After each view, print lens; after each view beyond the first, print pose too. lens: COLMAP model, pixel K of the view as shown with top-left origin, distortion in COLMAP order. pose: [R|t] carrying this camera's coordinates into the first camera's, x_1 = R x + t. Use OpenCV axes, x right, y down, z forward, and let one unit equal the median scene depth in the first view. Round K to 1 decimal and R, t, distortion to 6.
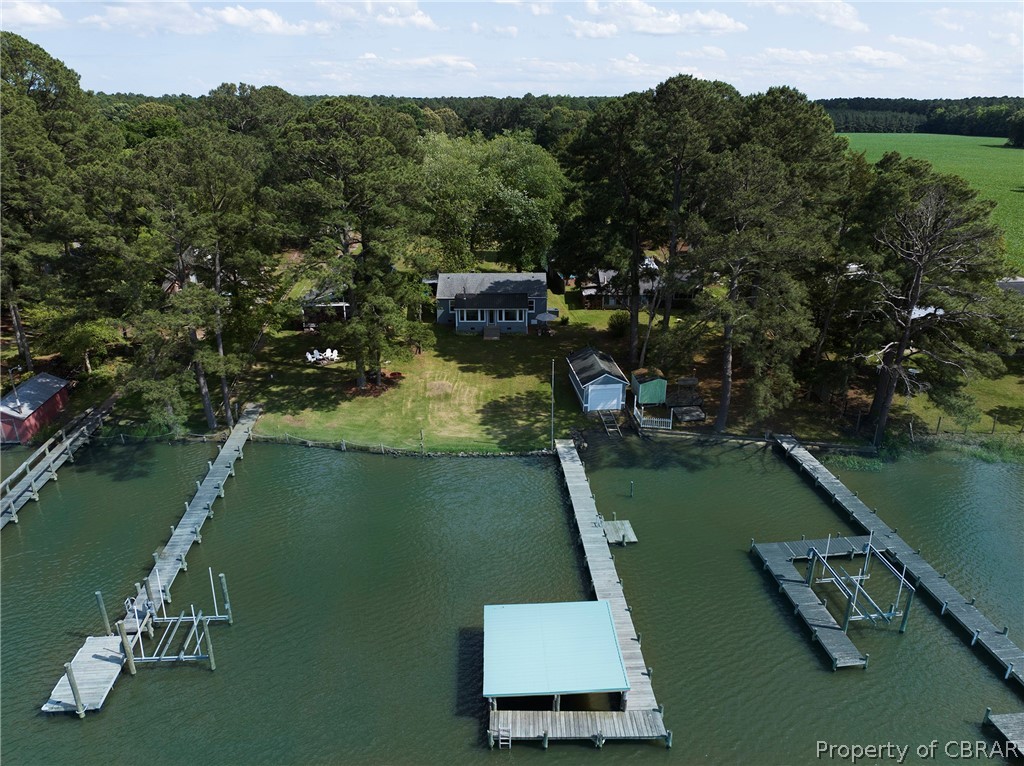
lens RADIAL K [[721.5, 0, 512.0], [0, 721.5, 383.0], [0, 0, 1]] dist [-0.037993, 0.009218]
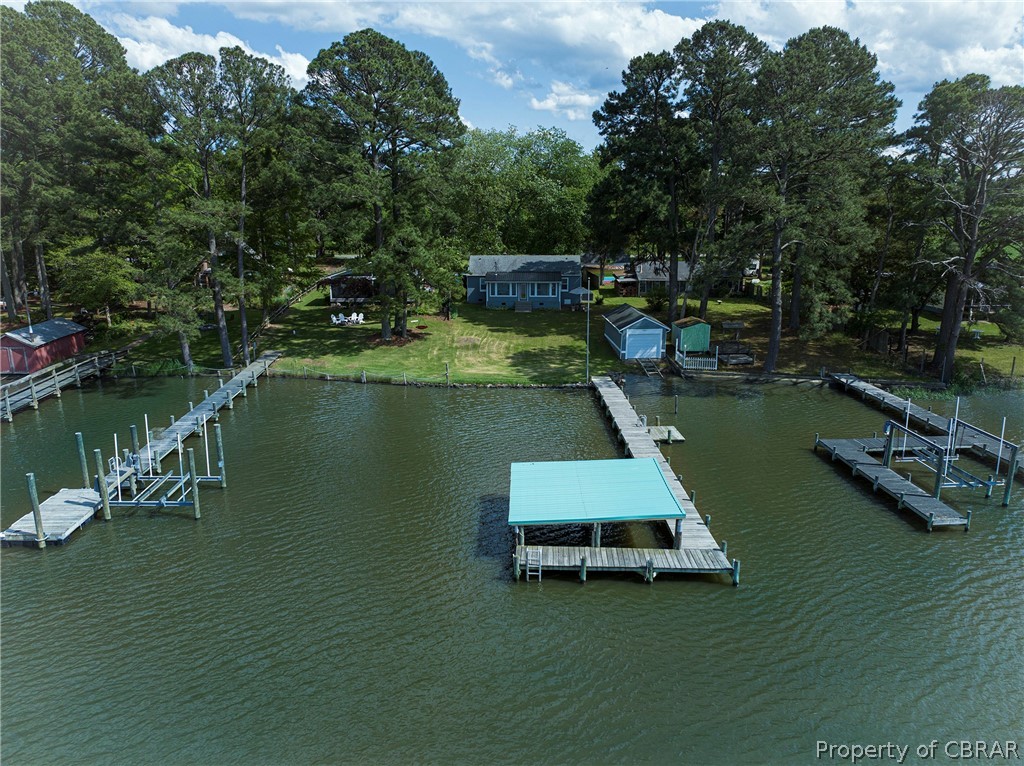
lens RADIAL K [[721.5, 0, 512.0], [0, 721.5, 383.0], [0, 0, 1]] dist [-0.037993, 0.009218]
pose [[0.998996, 0.009847, -0.043703, -0.000434], [-0.015303, 0.991871, -0.126322, 0.204991], [0.042104, 0.126864, 0.991026, 0.079147]]
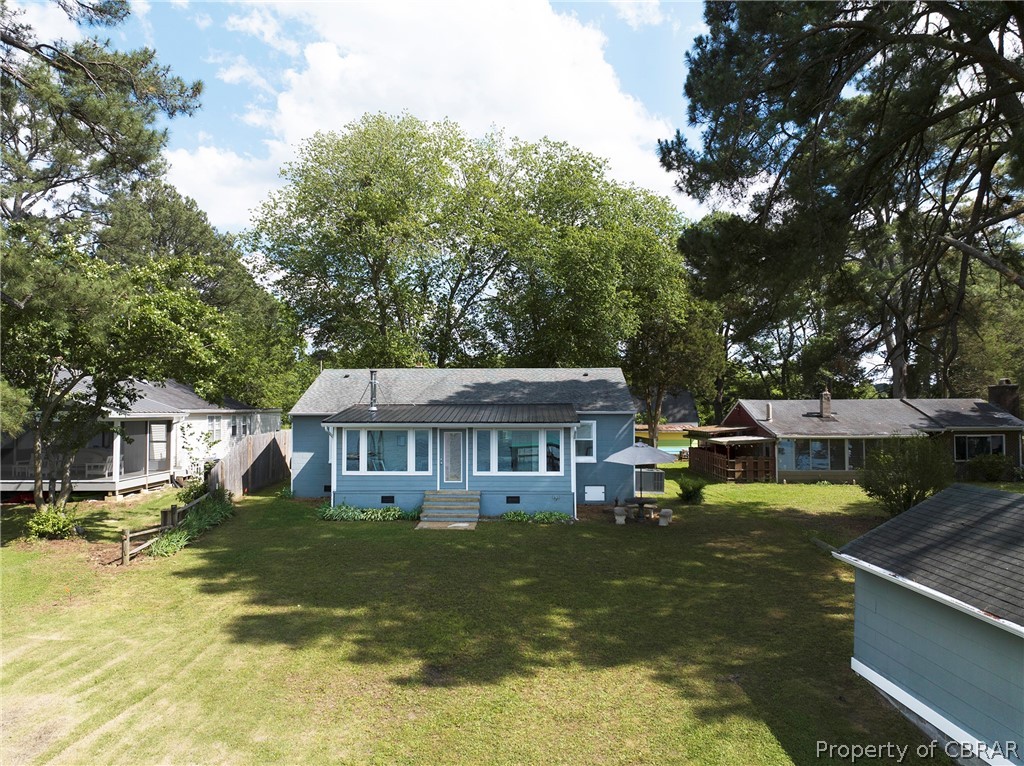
lens RADIAL K [[721.5, 0, 512.0], [0, 721.5, 383.0], [0, 0, 1]] dist [-0.037993, 0.009218]
pose [[0.999529, 0.000070, -0.030675, 0.005926], [-0.012285, 0.917218, -0.398197, -0.005607], [0.028107, 0.398386, 0.916787, 0.975164]]
